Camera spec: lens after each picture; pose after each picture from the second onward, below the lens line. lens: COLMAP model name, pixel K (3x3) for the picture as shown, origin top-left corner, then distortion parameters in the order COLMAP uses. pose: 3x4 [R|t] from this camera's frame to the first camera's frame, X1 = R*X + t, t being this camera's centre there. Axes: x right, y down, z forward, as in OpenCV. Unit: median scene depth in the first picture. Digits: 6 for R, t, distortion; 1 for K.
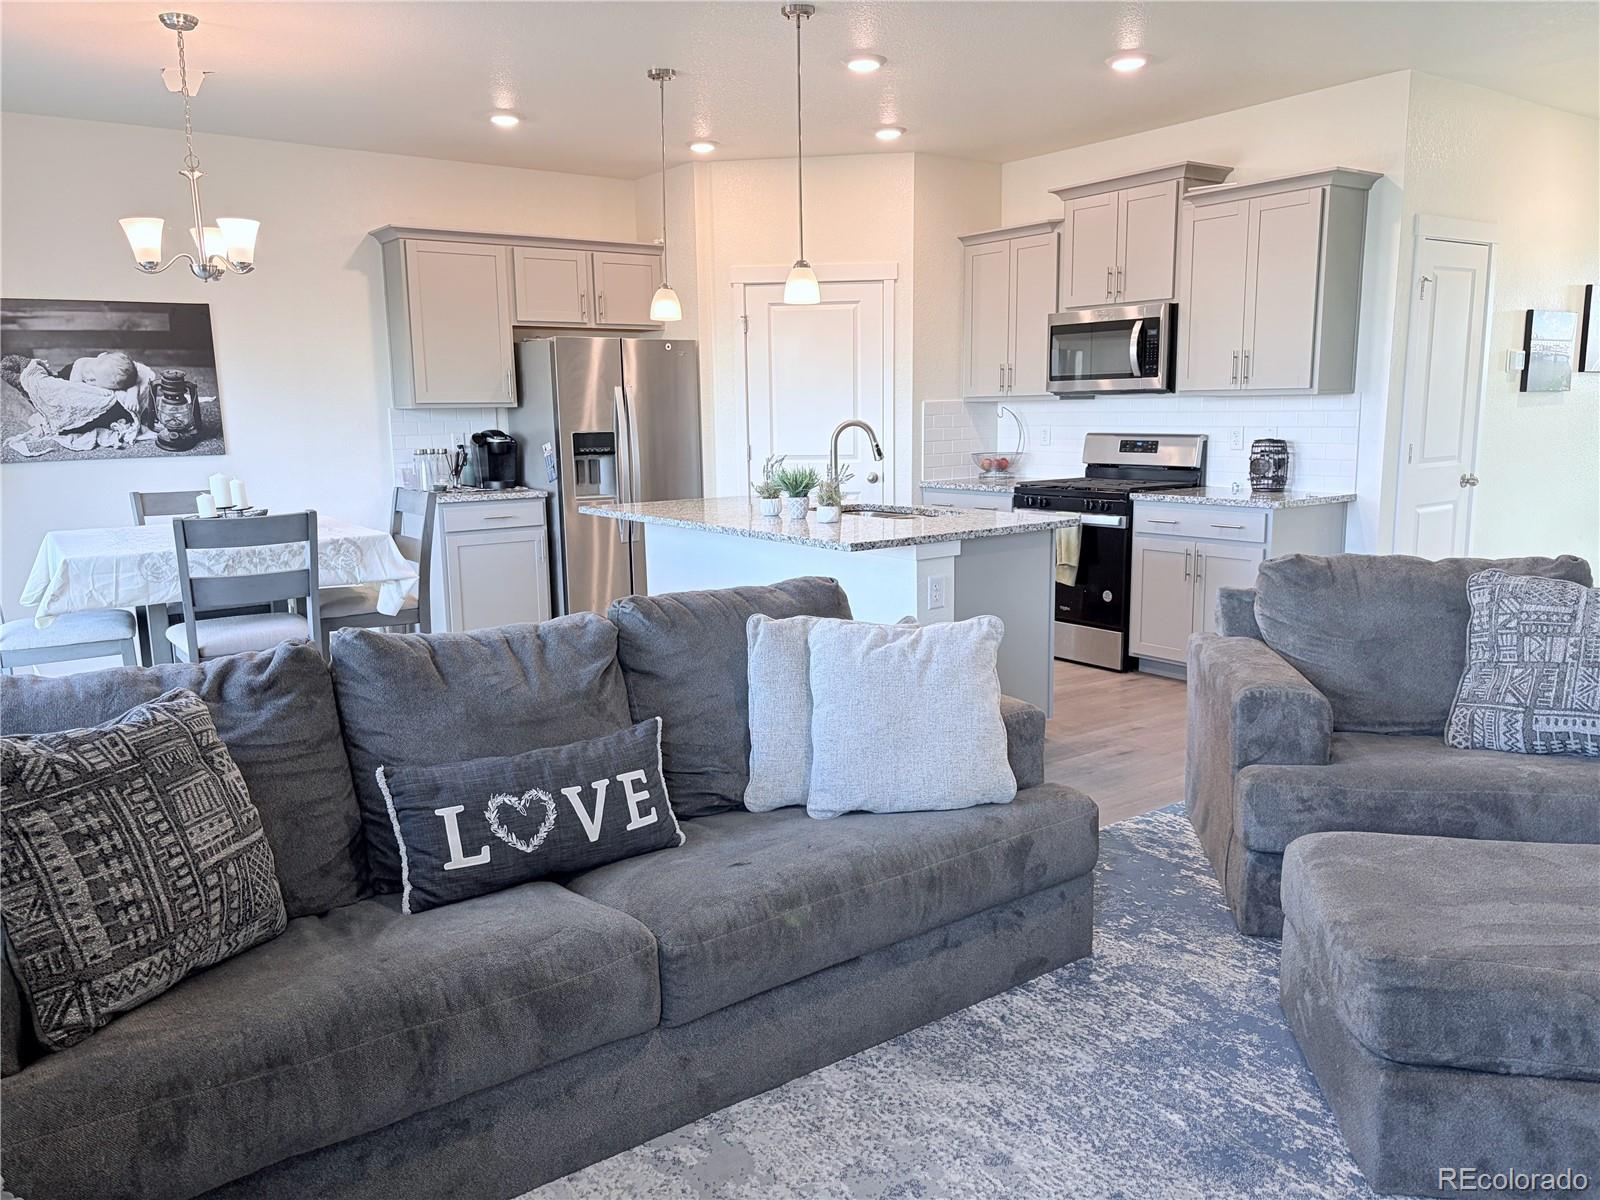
lens RADIAL K [[1206.5, 0, 800.0], [0, 1206.5, 600.0], [0, 0, 1]] dist [0.047724, -0.003842]
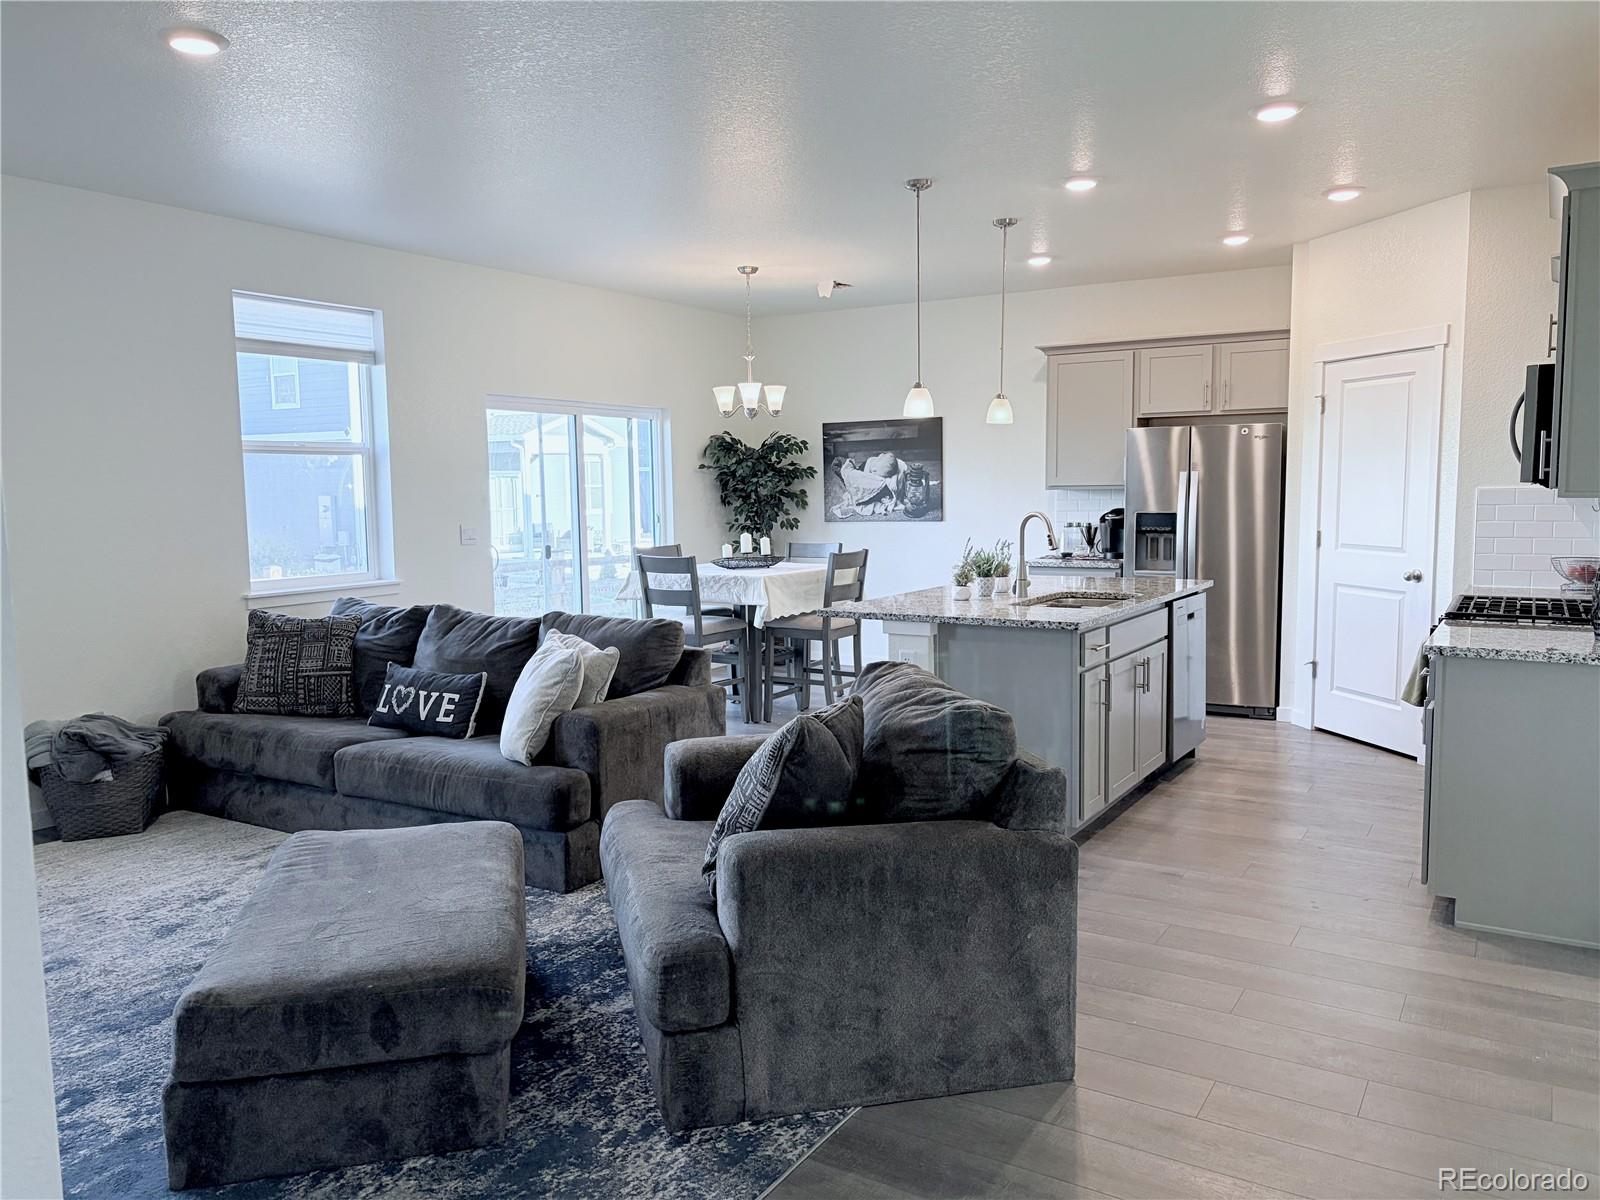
lens RADIAL K [[1206.5, 0, 800.0], [0, 1206.5, 600.0], [0, 0, 1]] dist [0.047724, -0.003842]
pose [[0.375750, 0.102159, -0.921073, 0.810173], [-0.143221, 0.988366, 0.051195, -0.080816], [0.915587, 0.112680, 0.386010, 0.332305]]
